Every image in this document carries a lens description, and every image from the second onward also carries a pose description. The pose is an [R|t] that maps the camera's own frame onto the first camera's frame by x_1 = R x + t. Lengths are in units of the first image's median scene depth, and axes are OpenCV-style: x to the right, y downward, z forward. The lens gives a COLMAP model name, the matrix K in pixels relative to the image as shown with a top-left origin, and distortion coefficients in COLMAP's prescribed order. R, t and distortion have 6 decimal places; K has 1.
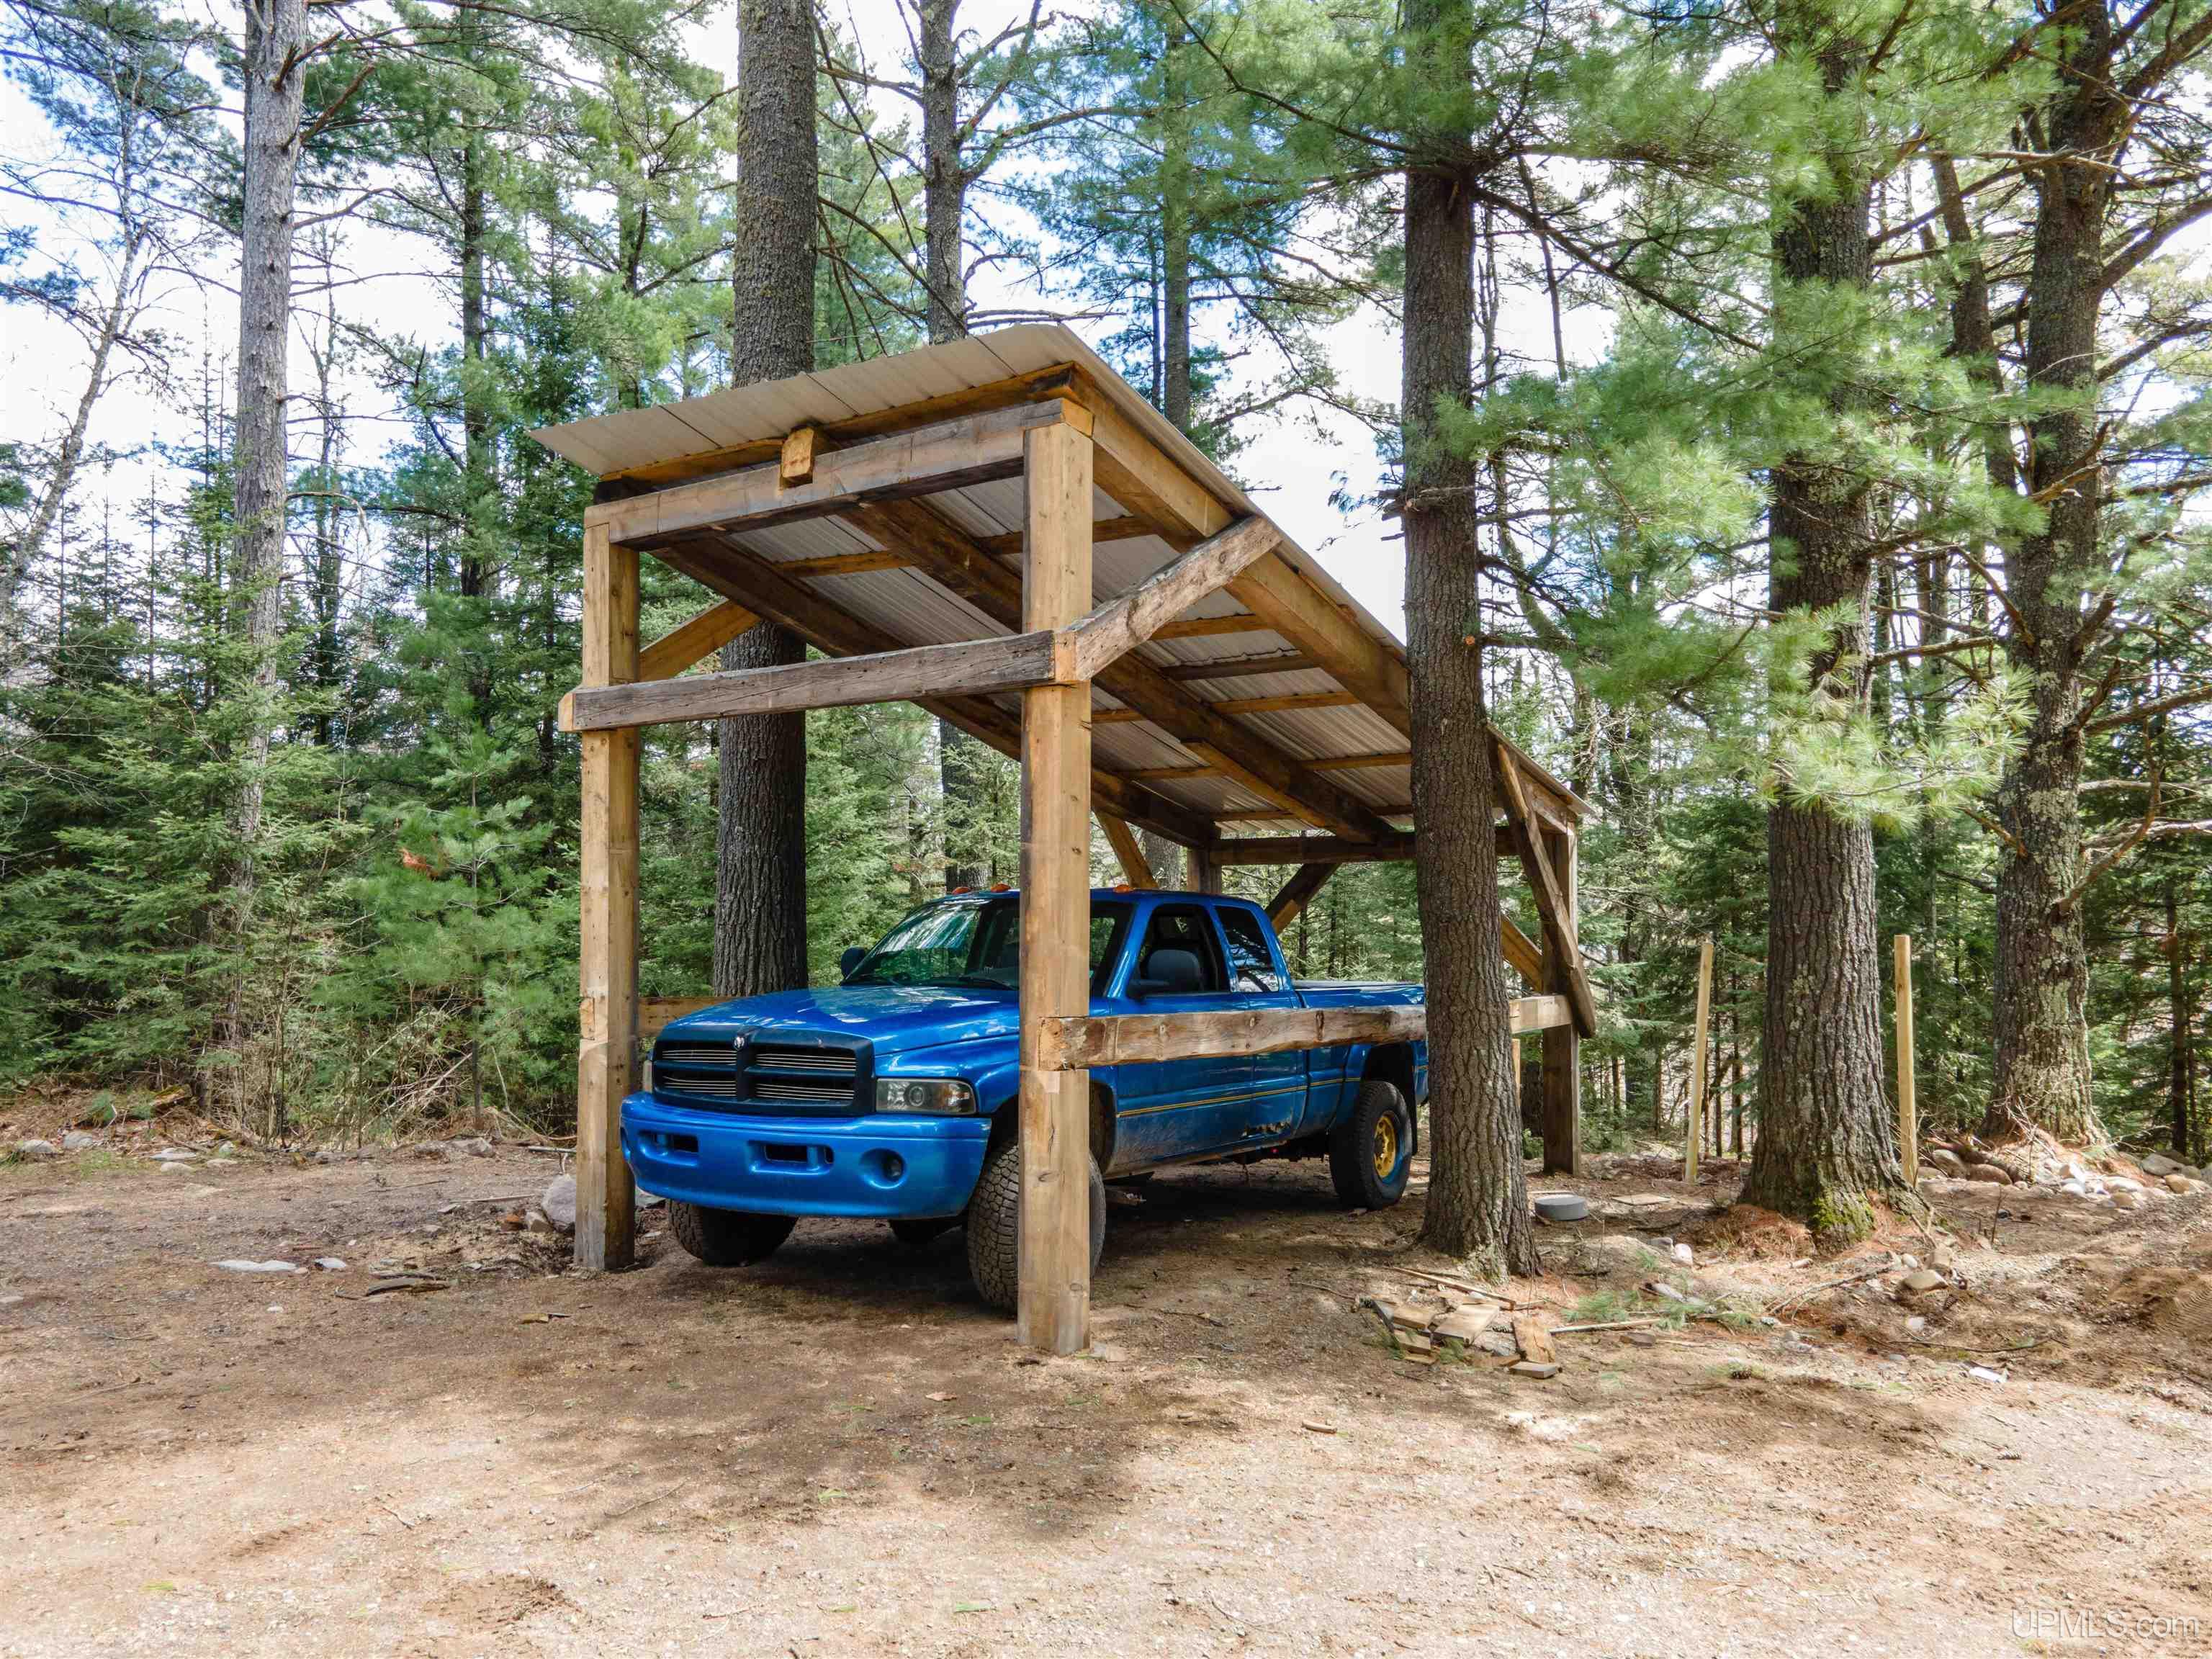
lens RADIAL K [[1548.7, 0, 1106.0], [0, 1548.7, 829.5], [0, 0, 1]] dist [-0.003246, 0.062517]
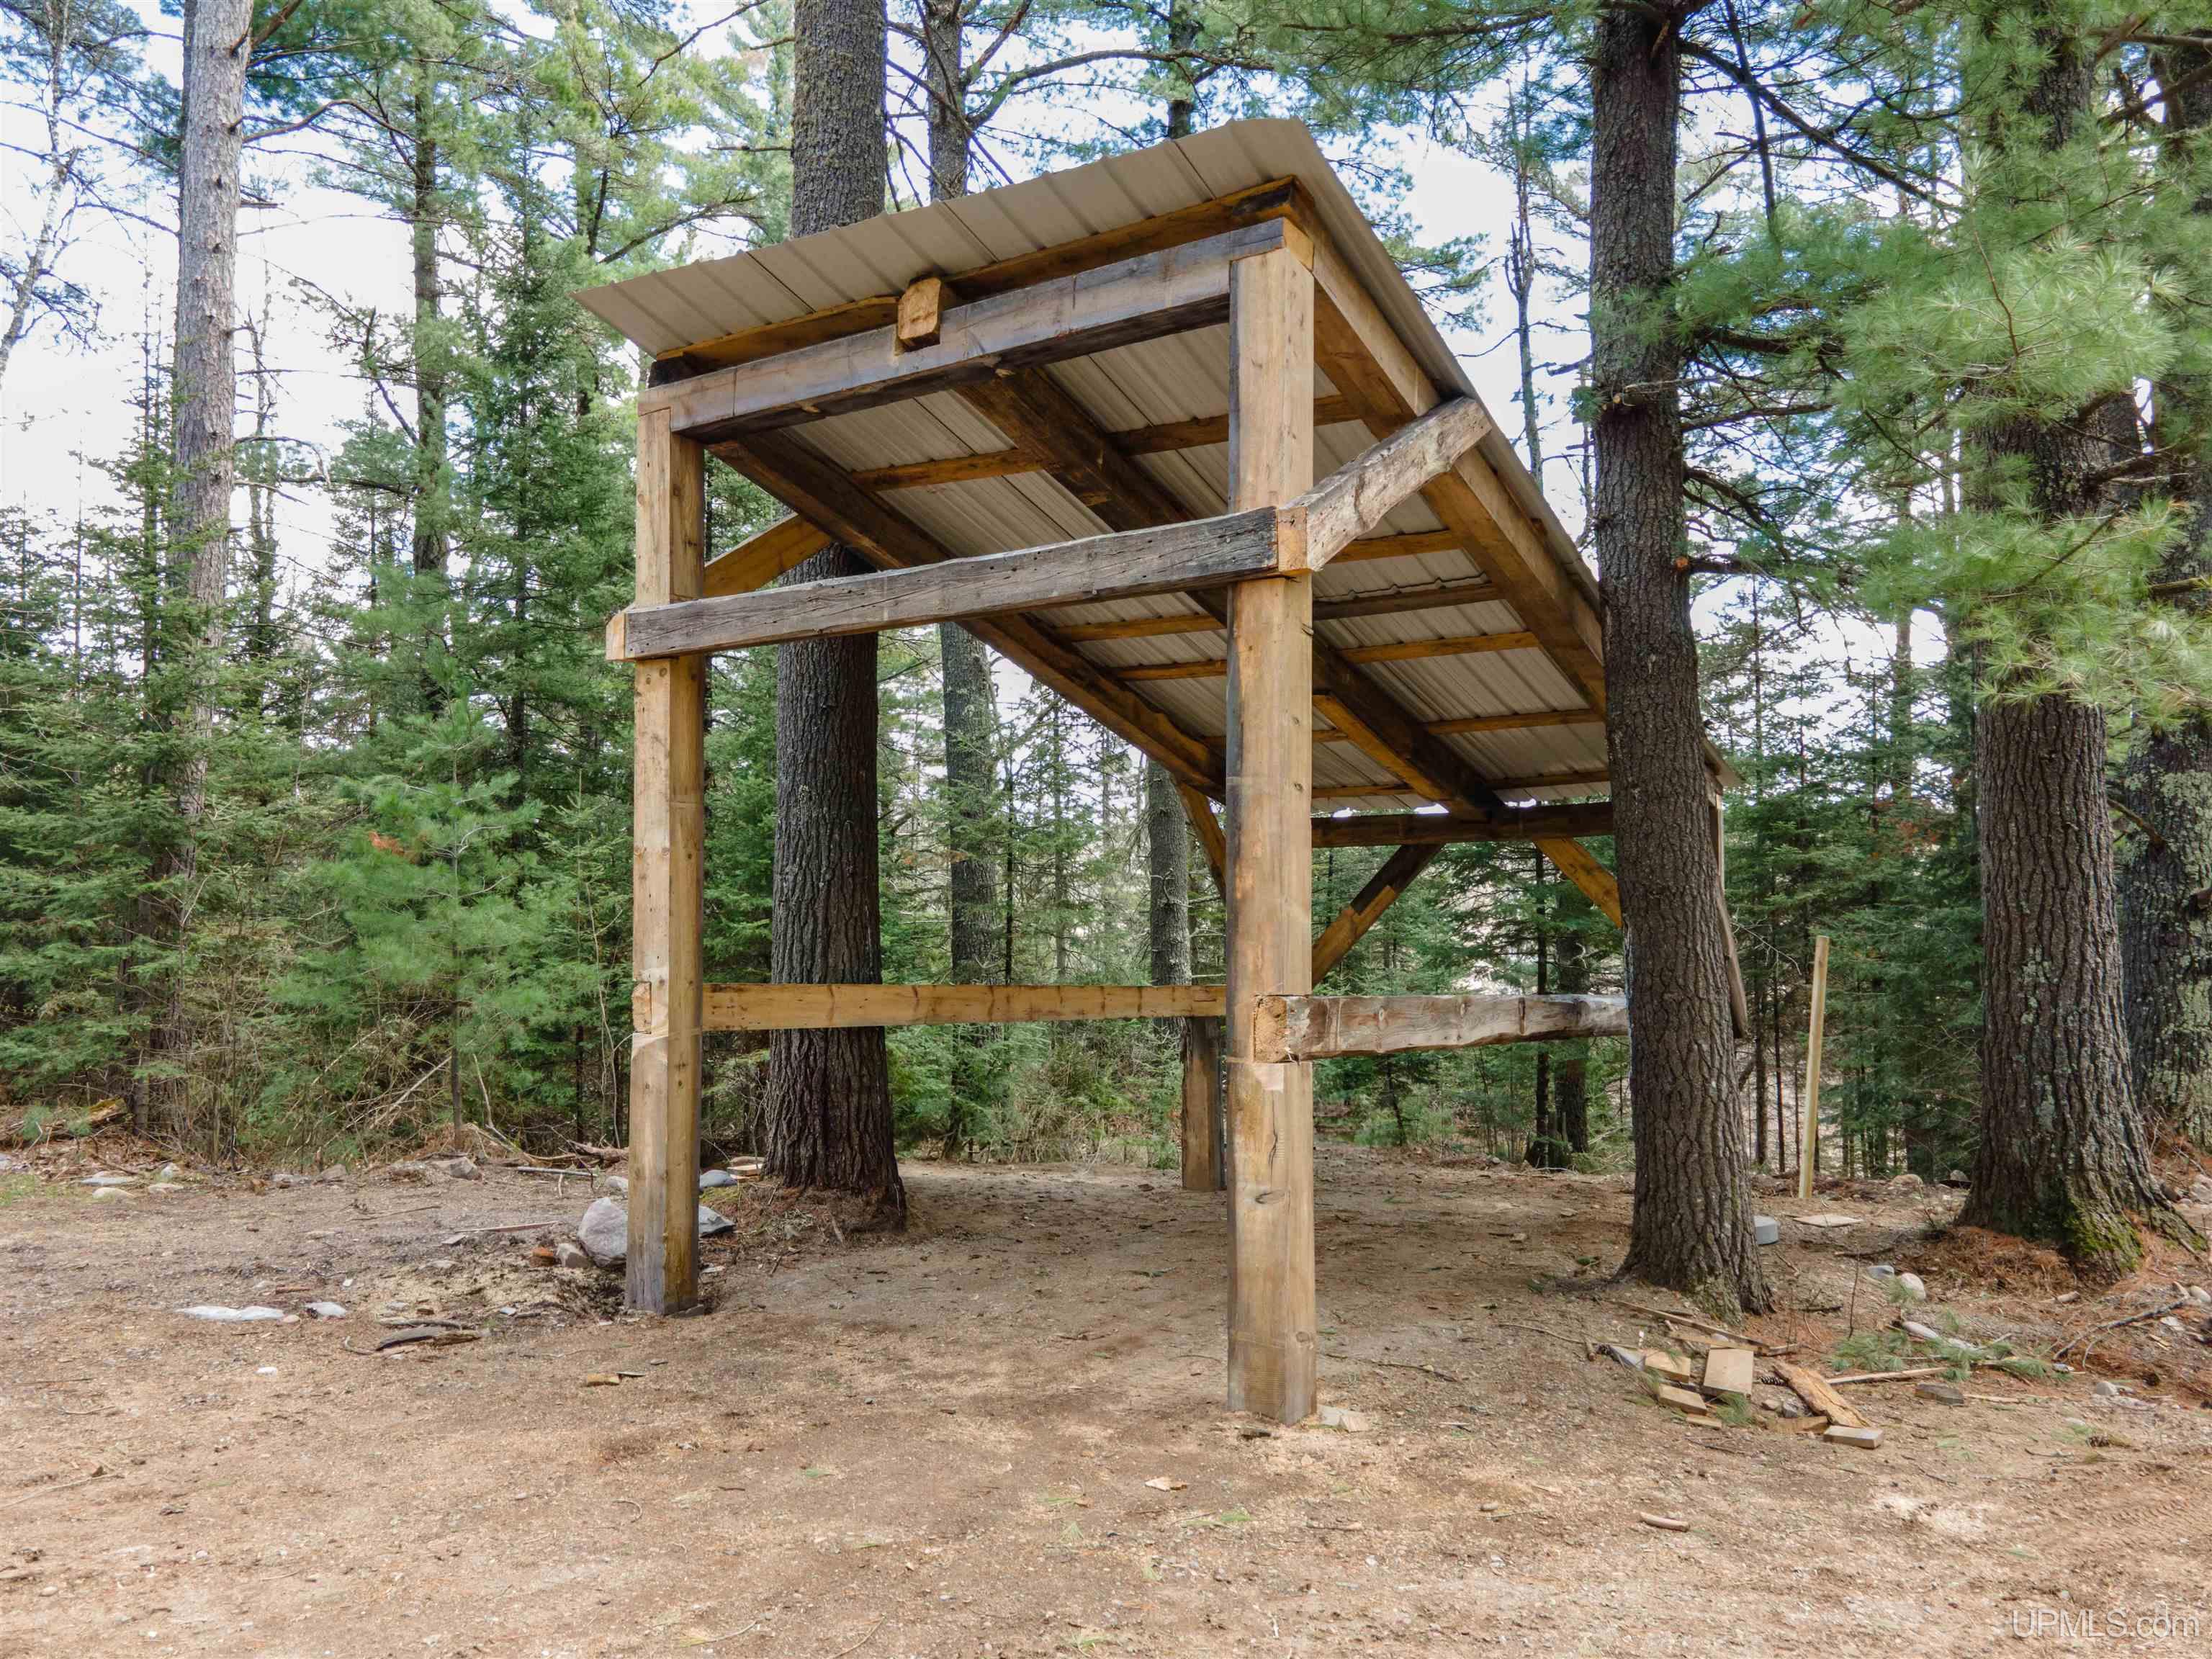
lens RADIAL K [[1581.5, 0, 1106.0], [0, 1581.5, 829.5], [0, 0, 1]] dist [0.008558, 0.046369]
pose [[0.999555, 0.001258, 0.029813, -0.098532], [-0.001009, 0.999964, -0.008366, 0.029664], [-0.029823, 0.008332, 0.999520, 0.131024]]
